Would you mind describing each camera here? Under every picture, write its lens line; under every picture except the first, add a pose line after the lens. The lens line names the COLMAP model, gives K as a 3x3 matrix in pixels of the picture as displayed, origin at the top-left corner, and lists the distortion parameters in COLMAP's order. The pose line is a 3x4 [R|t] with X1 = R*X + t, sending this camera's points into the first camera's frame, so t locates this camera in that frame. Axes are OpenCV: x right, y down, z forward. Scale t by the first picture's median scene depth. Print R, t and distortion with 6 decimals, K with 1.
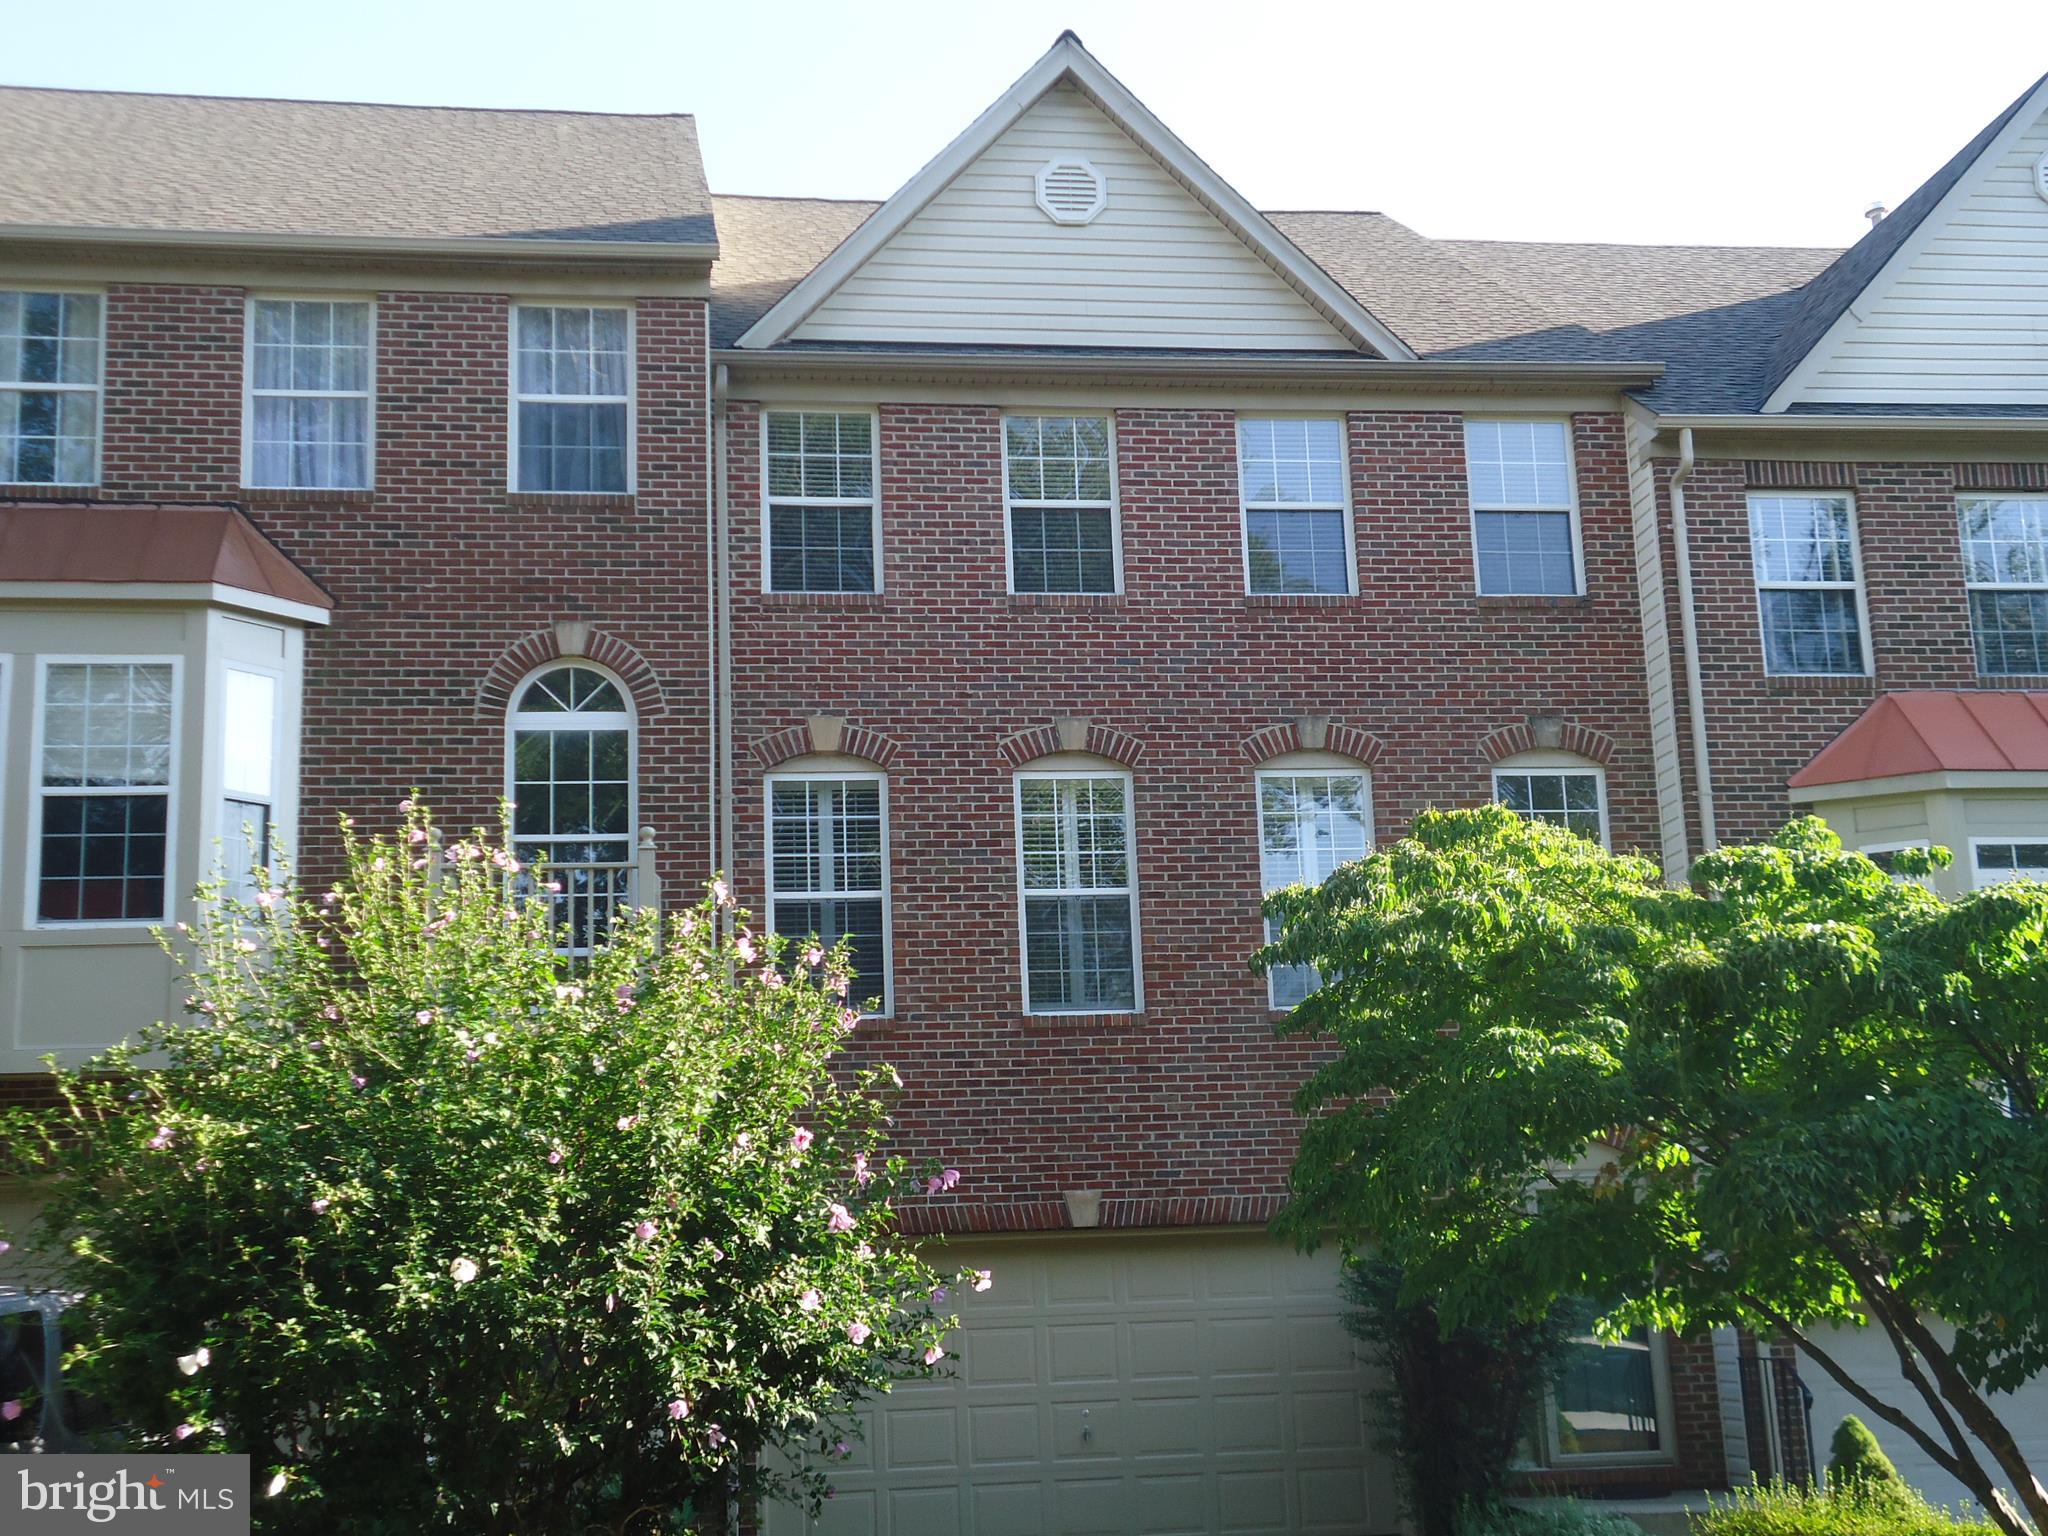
lens RADIAL K [[2507.7, 0, 1024.0], [0, 2507.7, 768.0], [0, 0, 1]] dist [0.092427, 0.066021]
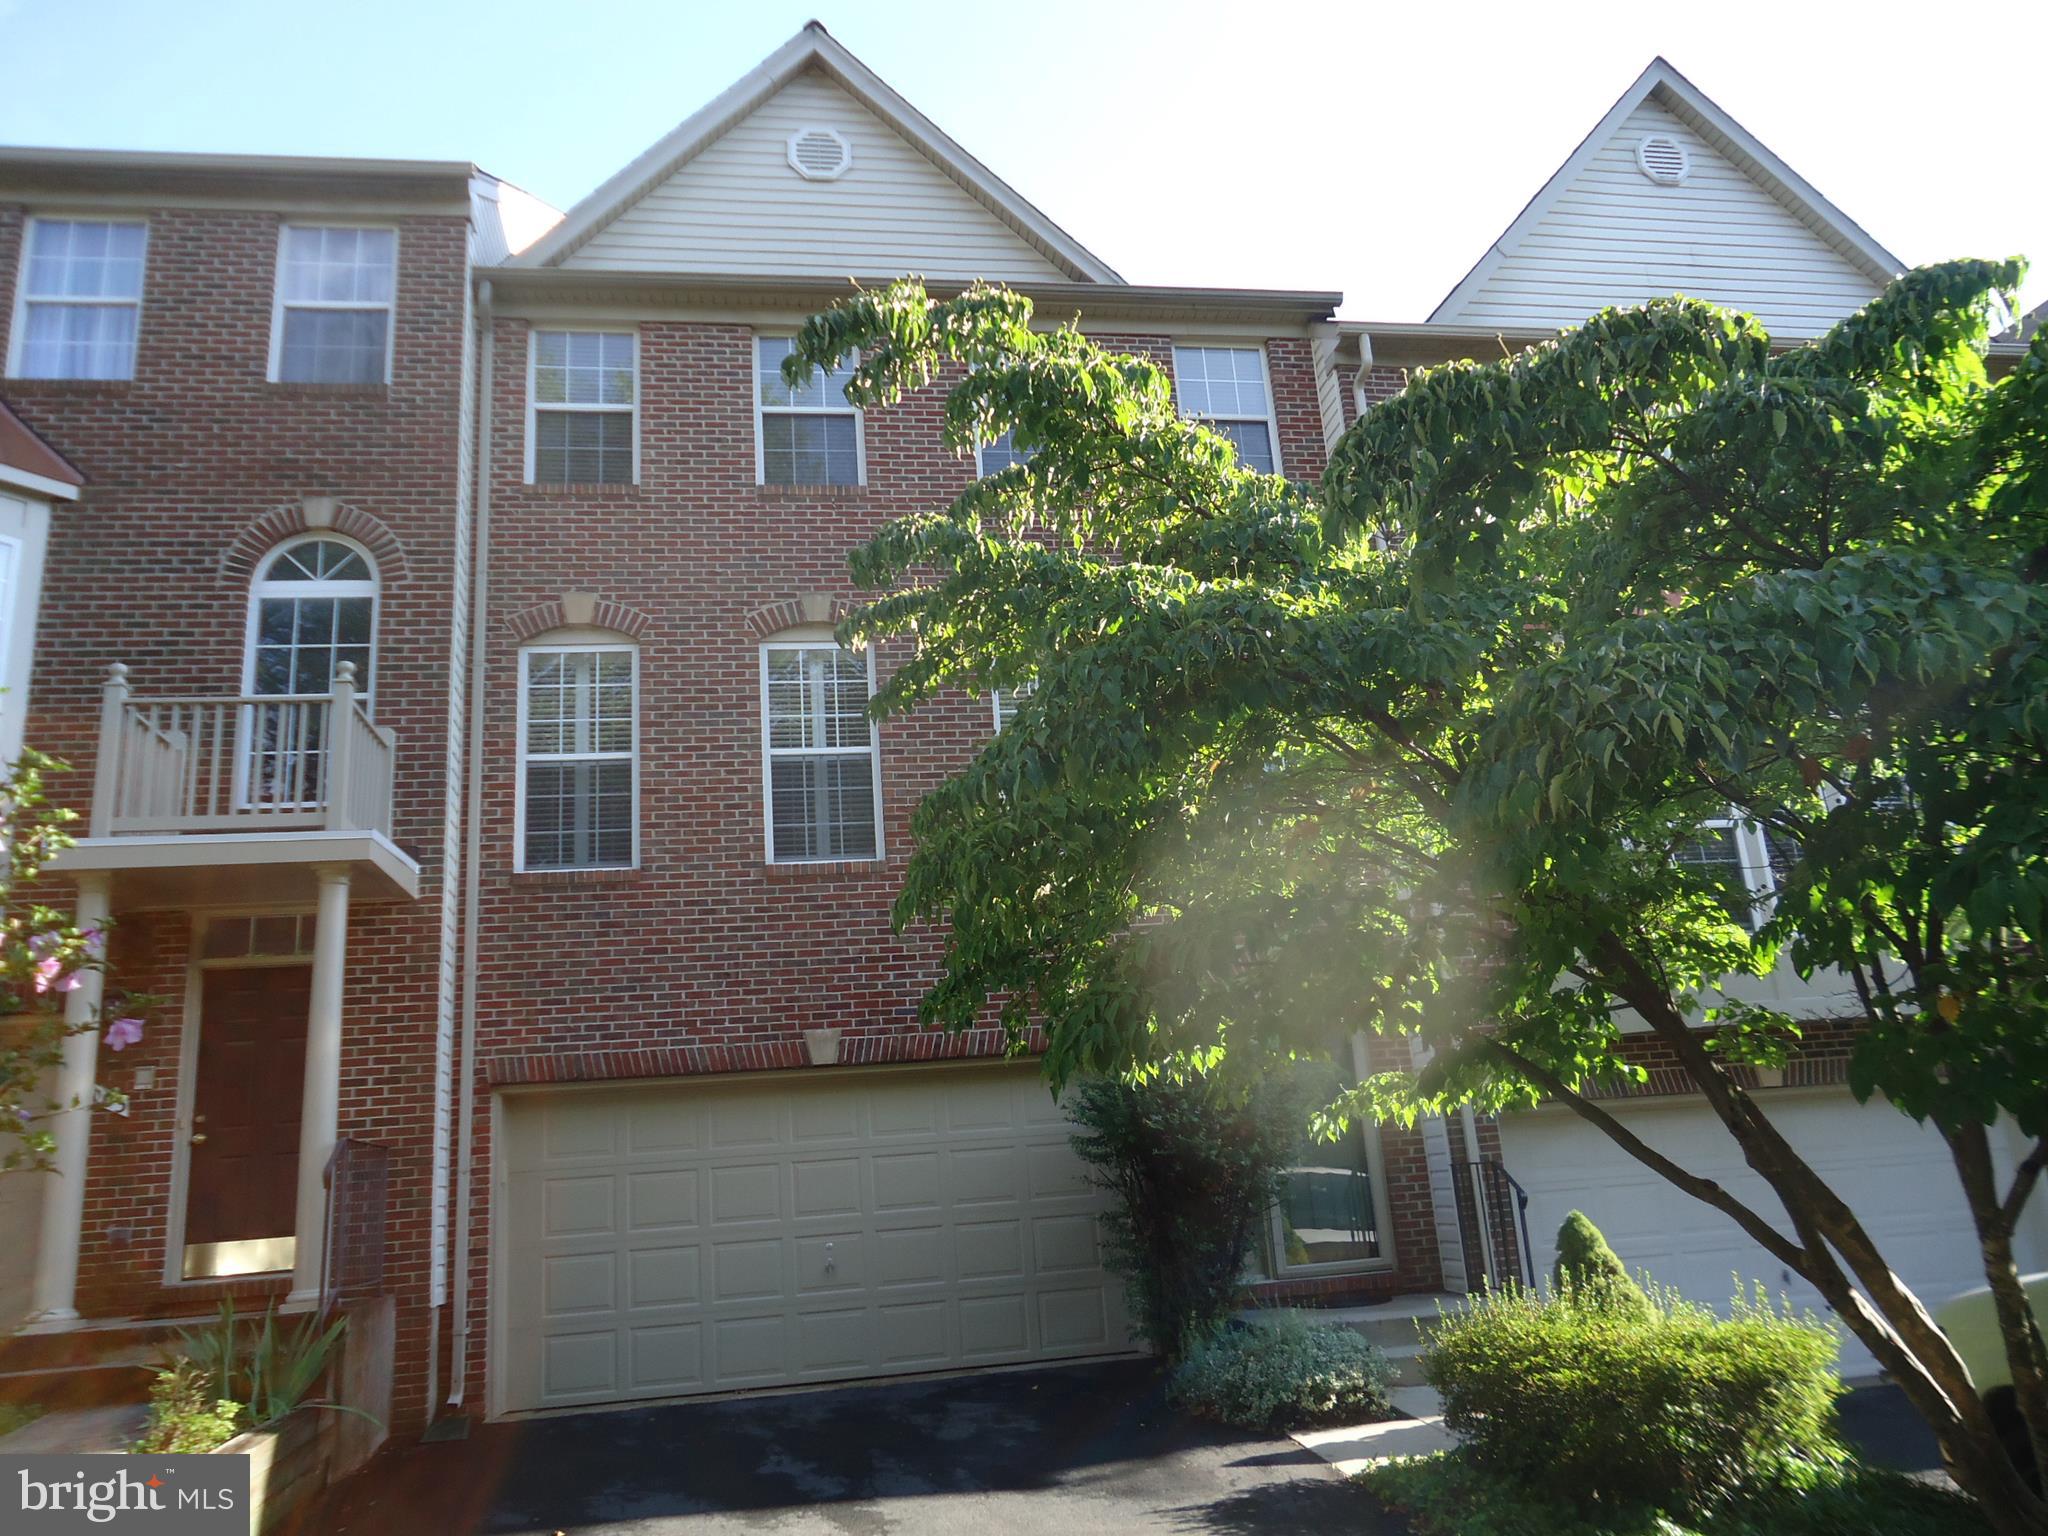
lens RADIAL K [[1491.1, 0, 1017.5], [0, 1491.1, 759.7], [0, 0, 1]] dist [-0.016786, 0.023080]
pose [[0.999240, -0.029636, 0.025305, 0.088968], [0.031217, 0.997424, -0.064581, 0.097168], [-0.023326, 0.065322, 0.997592, 0.371170]]
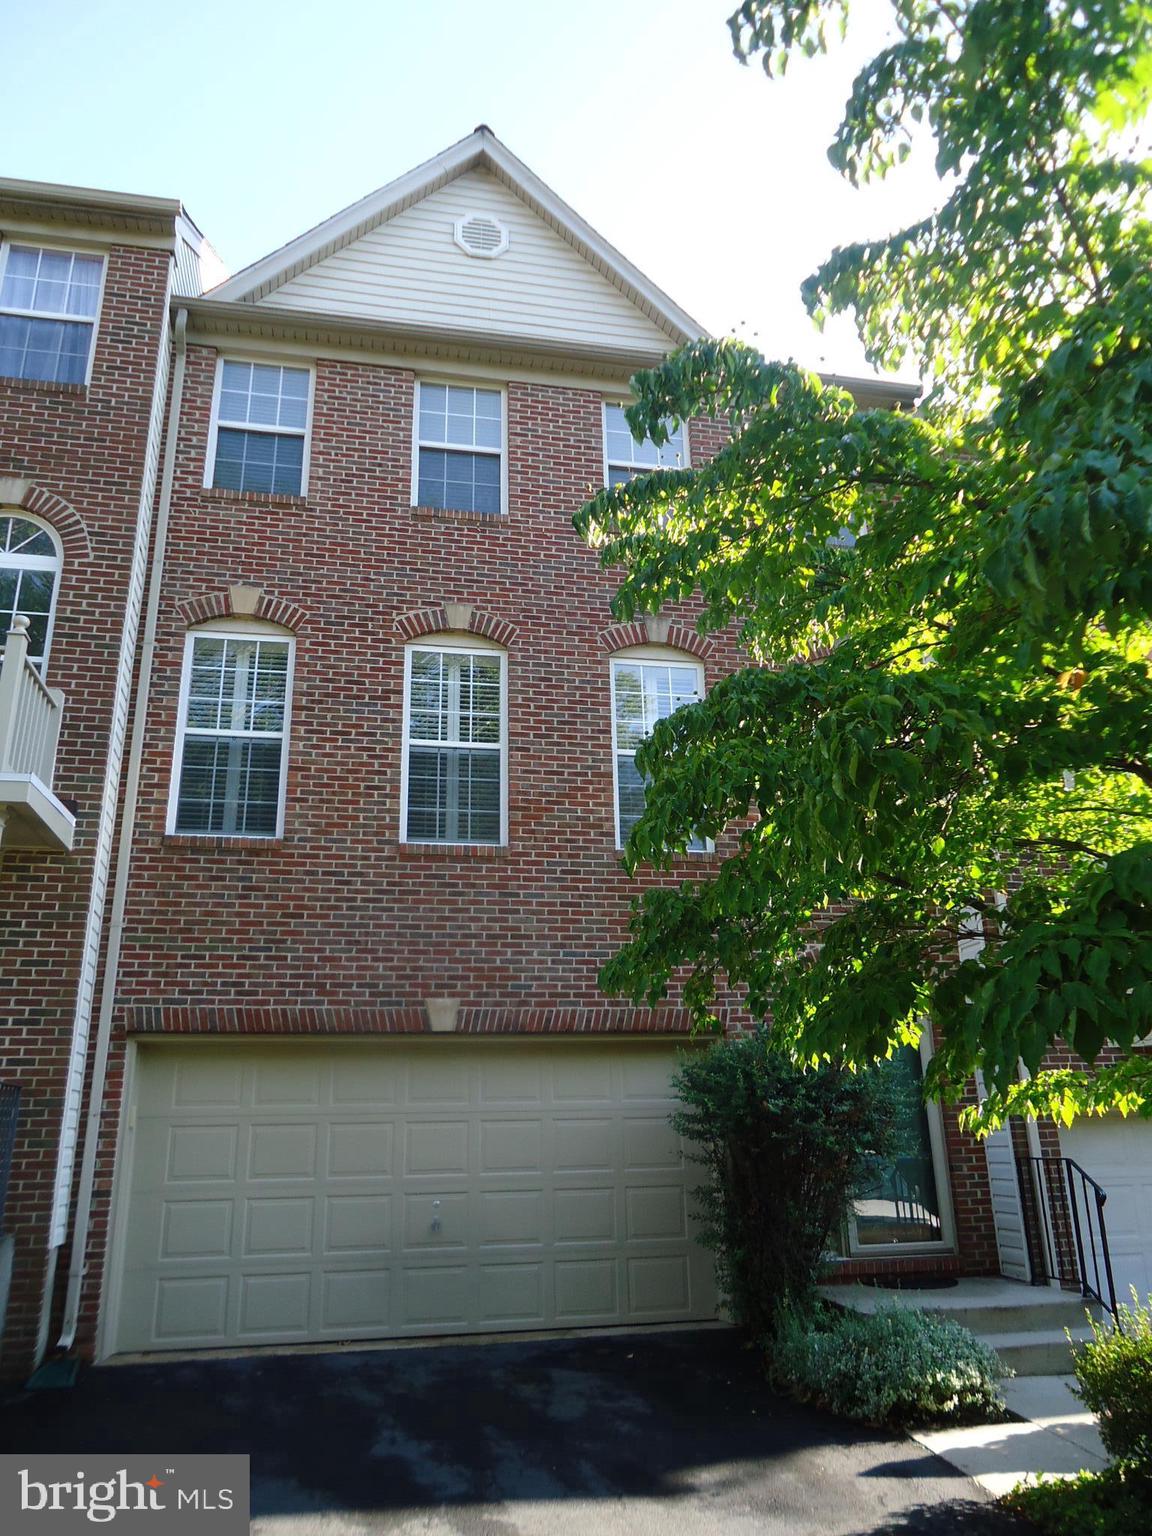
lens RADIAL K [[1114.5, 0, 578.9], [0, 1114.5, 758.4], [0, 0, 1]] dist [-0.016548, 0.014423]
pose [[0.998012, 0.036026, 0.051708, 0.052613], [-0.029957, 0.993065, -0.113682, 0.114202], [-0.055445, 0.111907, 0.992171, 0.486093]]
